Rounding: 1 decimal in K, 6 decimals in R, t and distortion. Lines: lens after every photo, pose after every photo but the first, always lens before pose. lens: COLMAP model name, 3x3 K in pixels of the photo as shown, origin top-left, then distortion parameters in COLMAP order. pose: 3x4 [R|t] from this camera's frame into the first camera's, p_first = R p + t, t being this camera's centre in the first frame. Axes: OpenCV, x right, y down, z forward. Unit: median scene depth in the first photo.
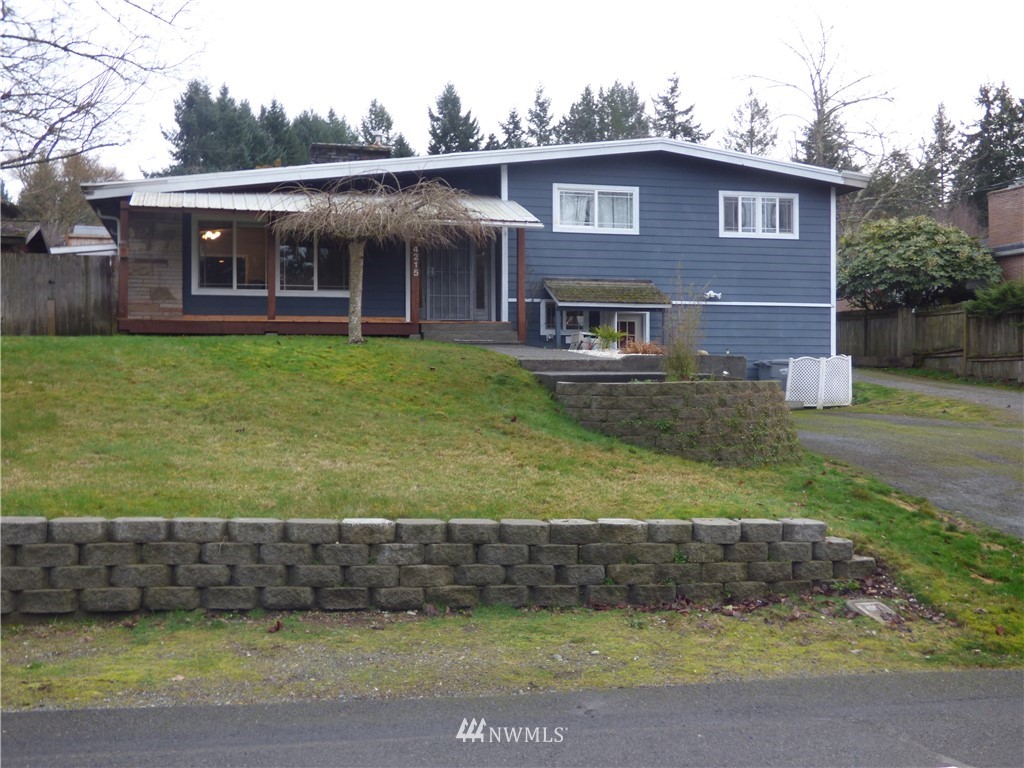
lens RADIAL K [[1172.5, 0, 511.9], [0, 1172.5, 381.8], [0, 0, 1]] dist [-0.029006, 0.000000]
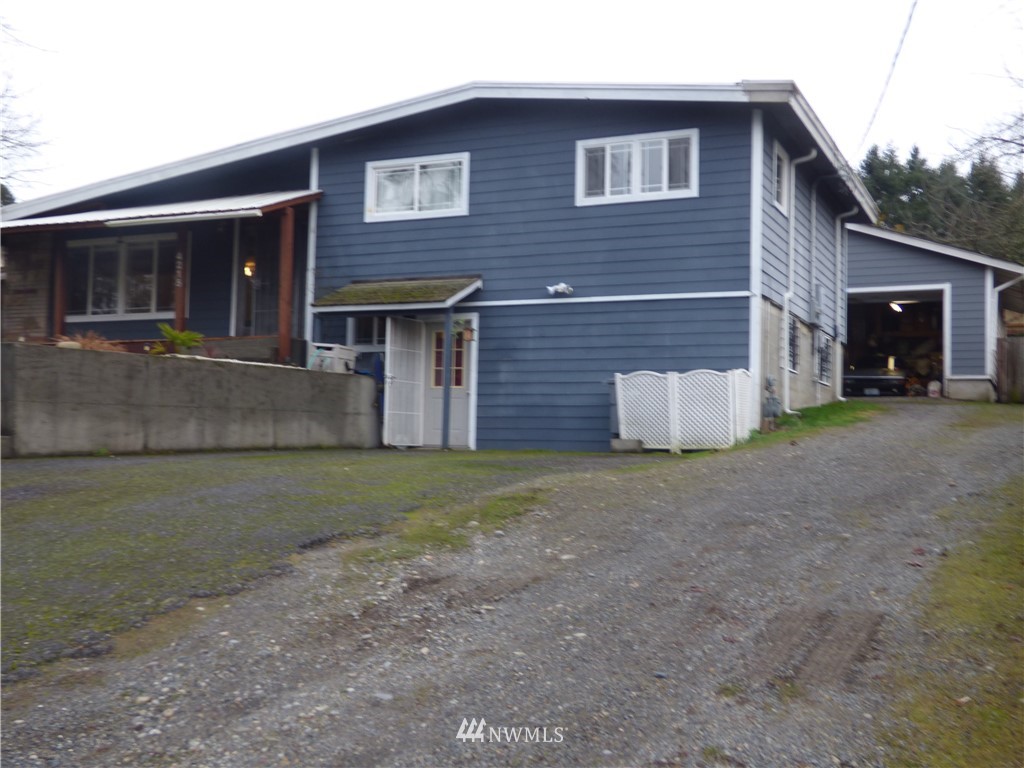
lens RADIAL K [[1172.5, 0, 511.5], [0, 1172.5, 384.3], [0, 0, 1]] dist [-0.029006, 0.000000]
pose [[0.775251, -0.021728, -0.631279, 0.599108], [-0.021866, 0.997886, -0.061199, 0.027038], [0.631275, 0.061248, 0.773137, 0.447954]]
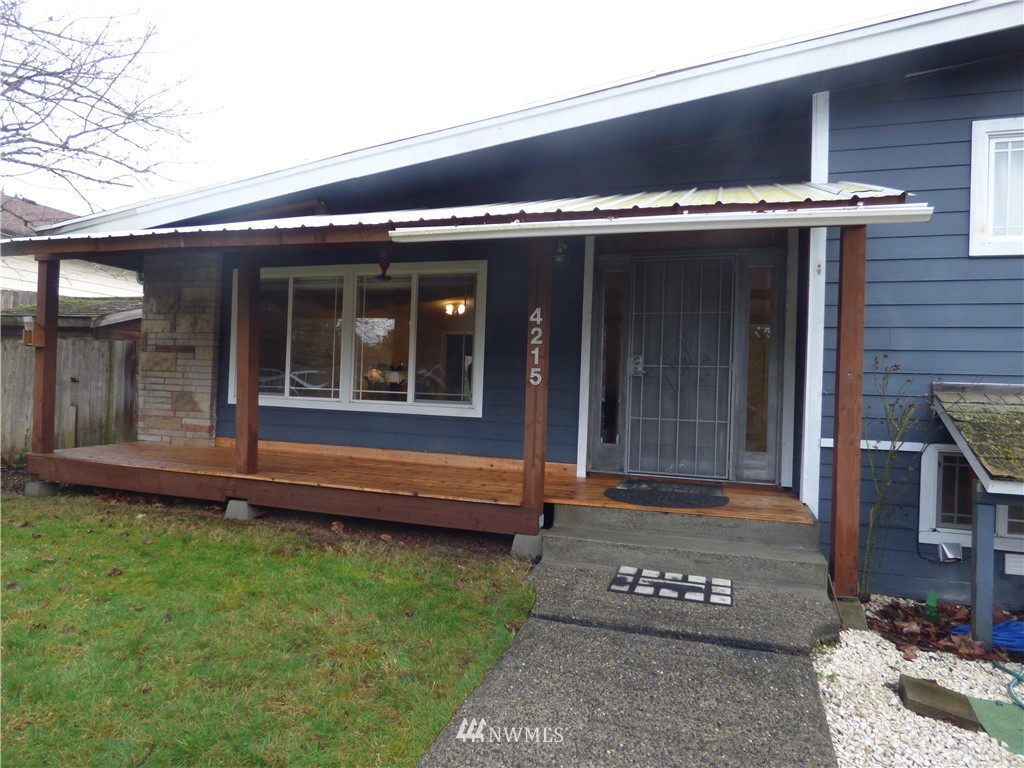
lens RADIAL K [[623.0, 0, 514.6], [0, 623.0, 383.2], [0, 0, 1]] dist [-0.012855, 0.004419]
pose [[0.834222, 0.025233, -0.550852, 0.023887], [-0.037018, 0.999262, -0.010287, -0.080839], [0.550185, 0.028972, 0.834540, 0.753592]]
